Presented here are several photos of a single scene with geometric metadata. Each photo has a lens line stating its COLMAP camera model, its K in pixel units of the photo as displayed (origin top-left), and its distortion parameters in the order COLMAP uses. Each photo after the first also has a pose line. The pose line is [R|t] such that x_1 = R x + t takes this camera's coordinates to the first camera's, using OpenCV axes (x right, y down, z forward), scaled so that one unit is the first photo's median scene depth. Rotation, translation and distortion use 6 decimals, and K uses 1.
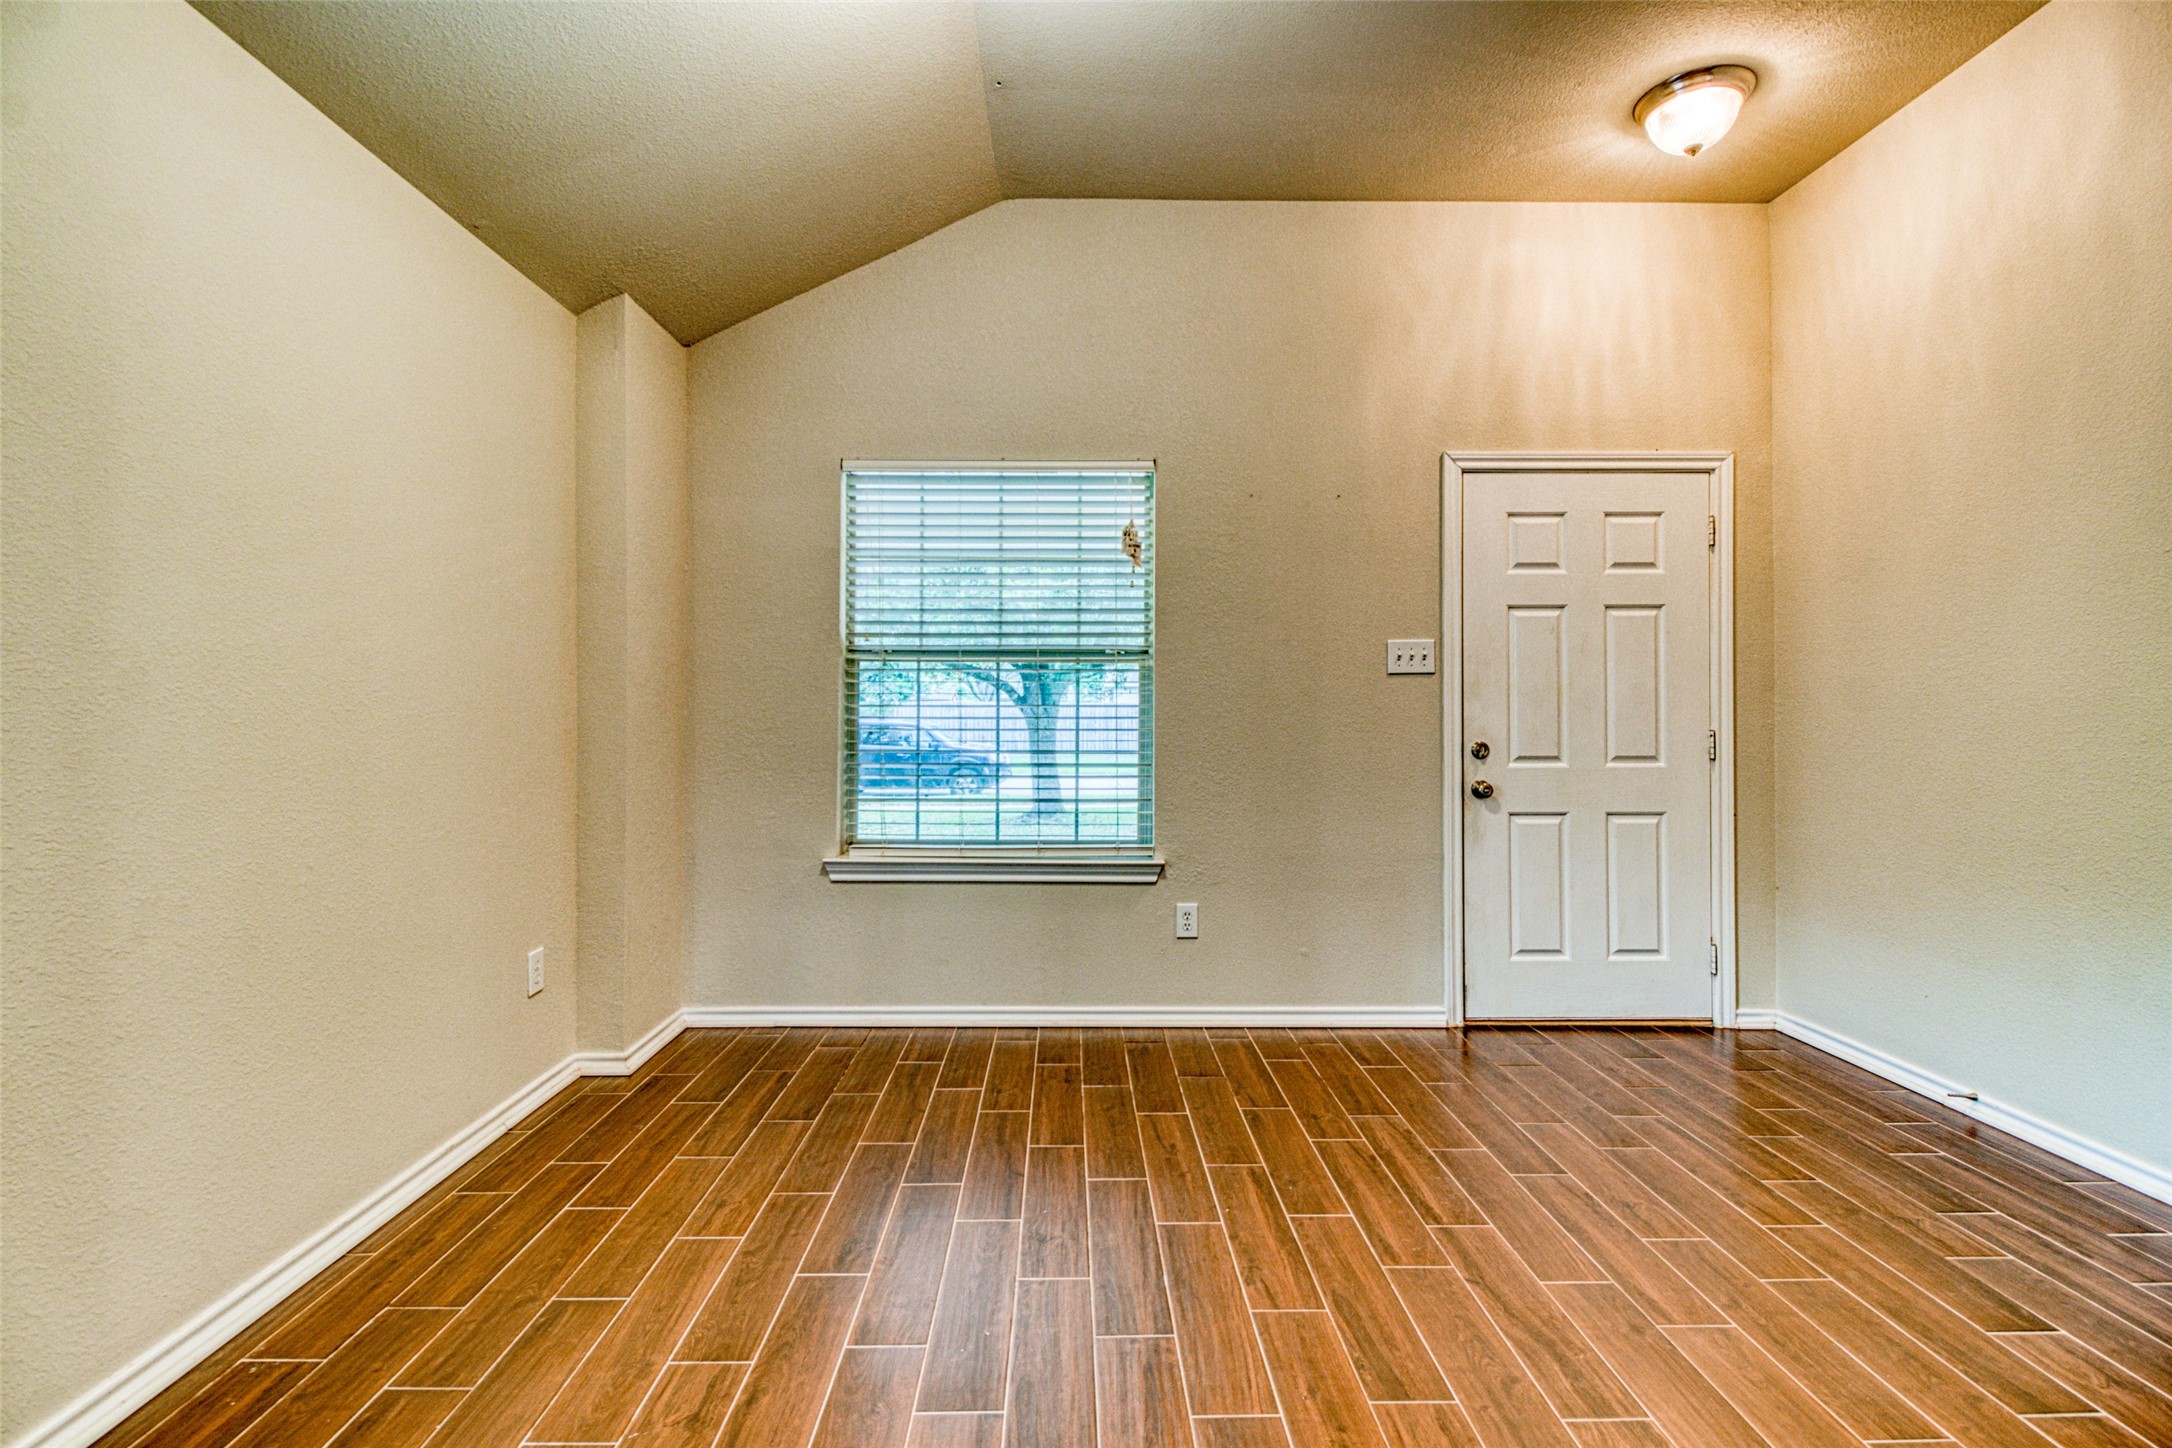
lens RADIAL K [[994.0, 0, 1079.6], [0, 994.0, 718.0], [0, 0, 1]] dist [0.005063, -0.007529]
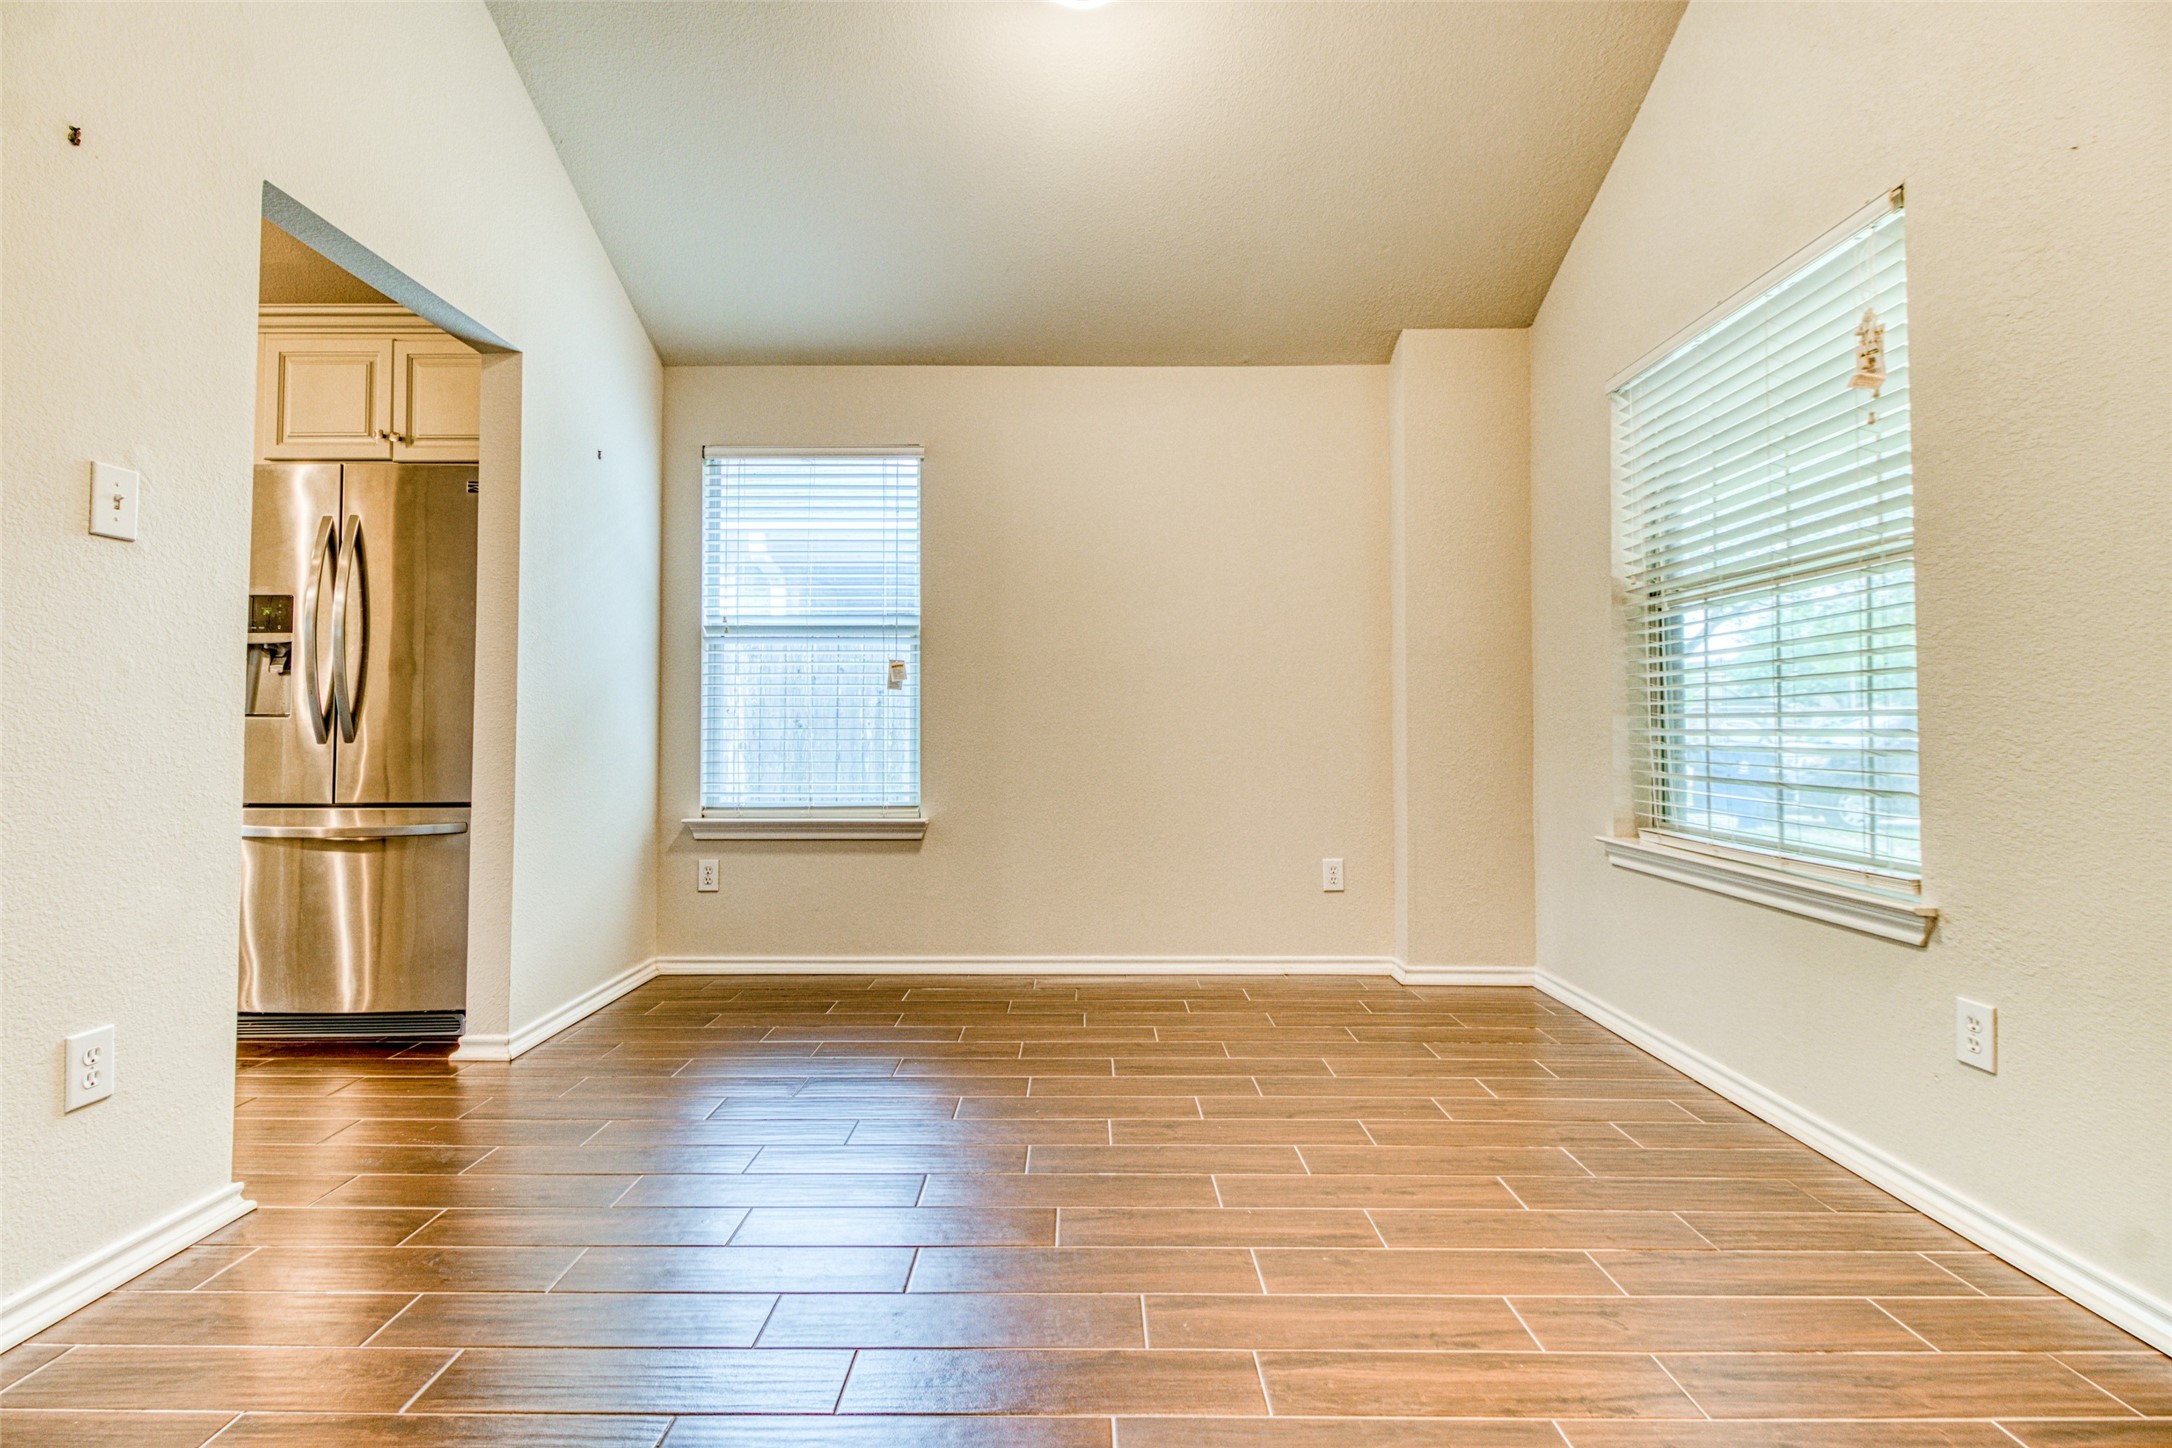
lens RADIAL K [[994.0, 0, 1075.5], [0, 994.0, 717.6], [0, 0, 1]] dist [0.005063, -0.007529]
pose [[-0.019718, -0.012180, -0.999731, 0.643388], [-0.008136, 0.999895, -0.012021, 0.049817], [0.999772, 0.007897, -0.019815, 0.546014]]
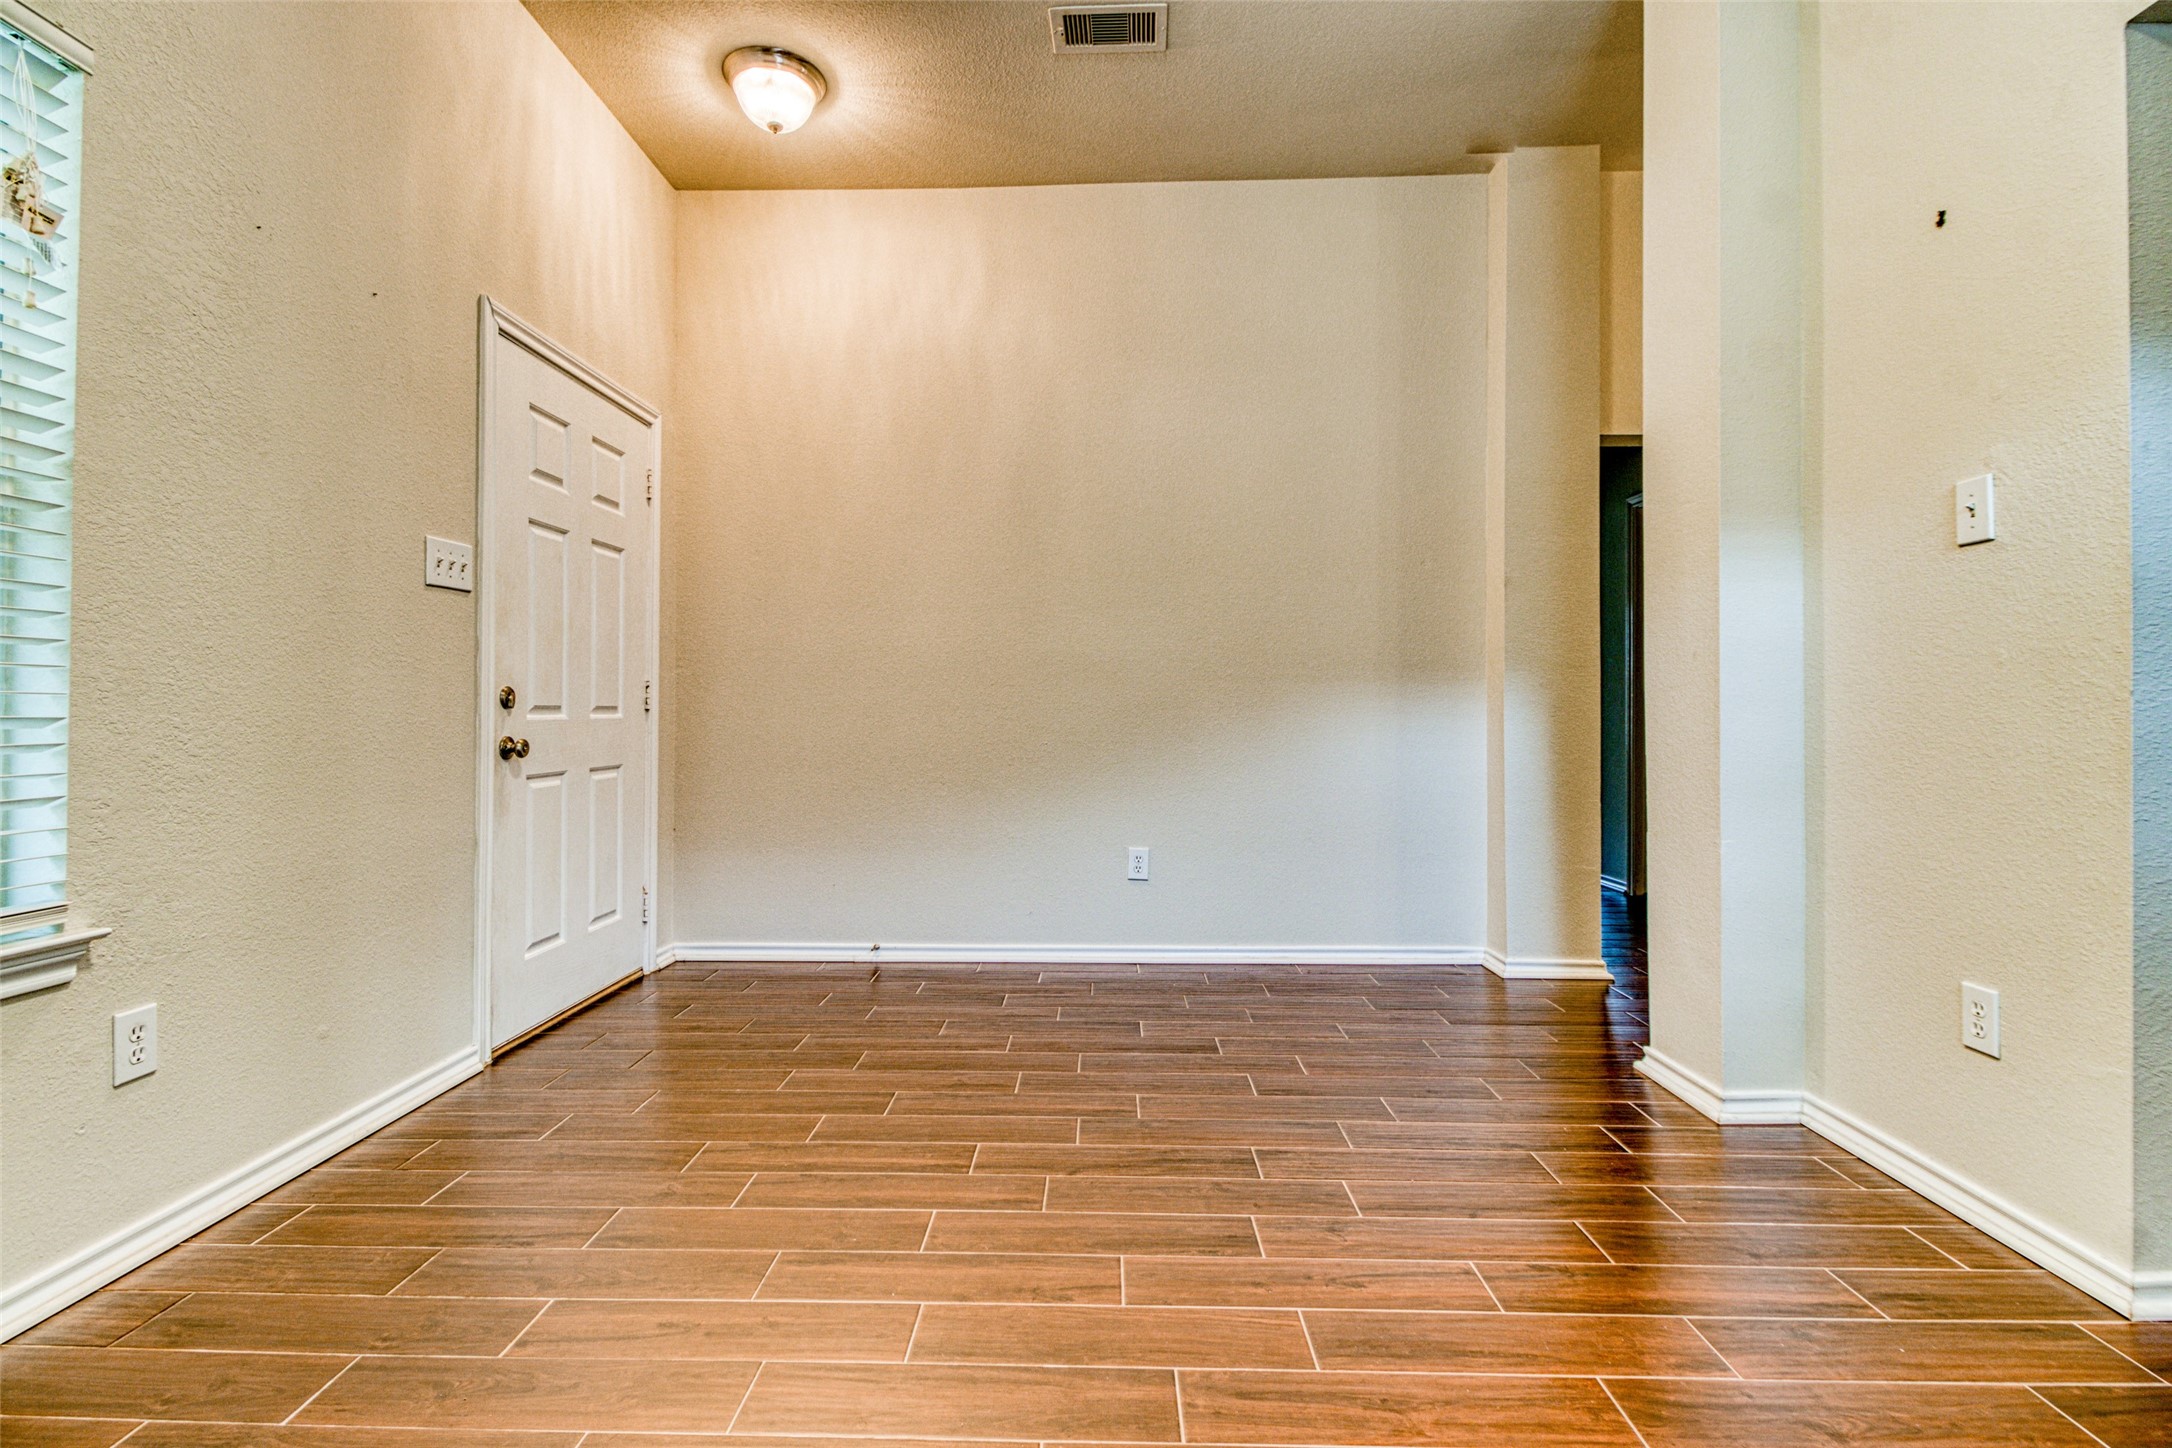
lens RADIAL K [[994.0, 0, 1072.2], [0, 994.0, 710.6], [0, 0, 1]] dist [0.005063, -0.007529]
pose [[0.045648, -0.002003, 0.998956, -0.357134], [0.007762, 0.999969, 0.001650, 0.045291], [-0.998927, 0.007678, 0.045662, 0.527803]]
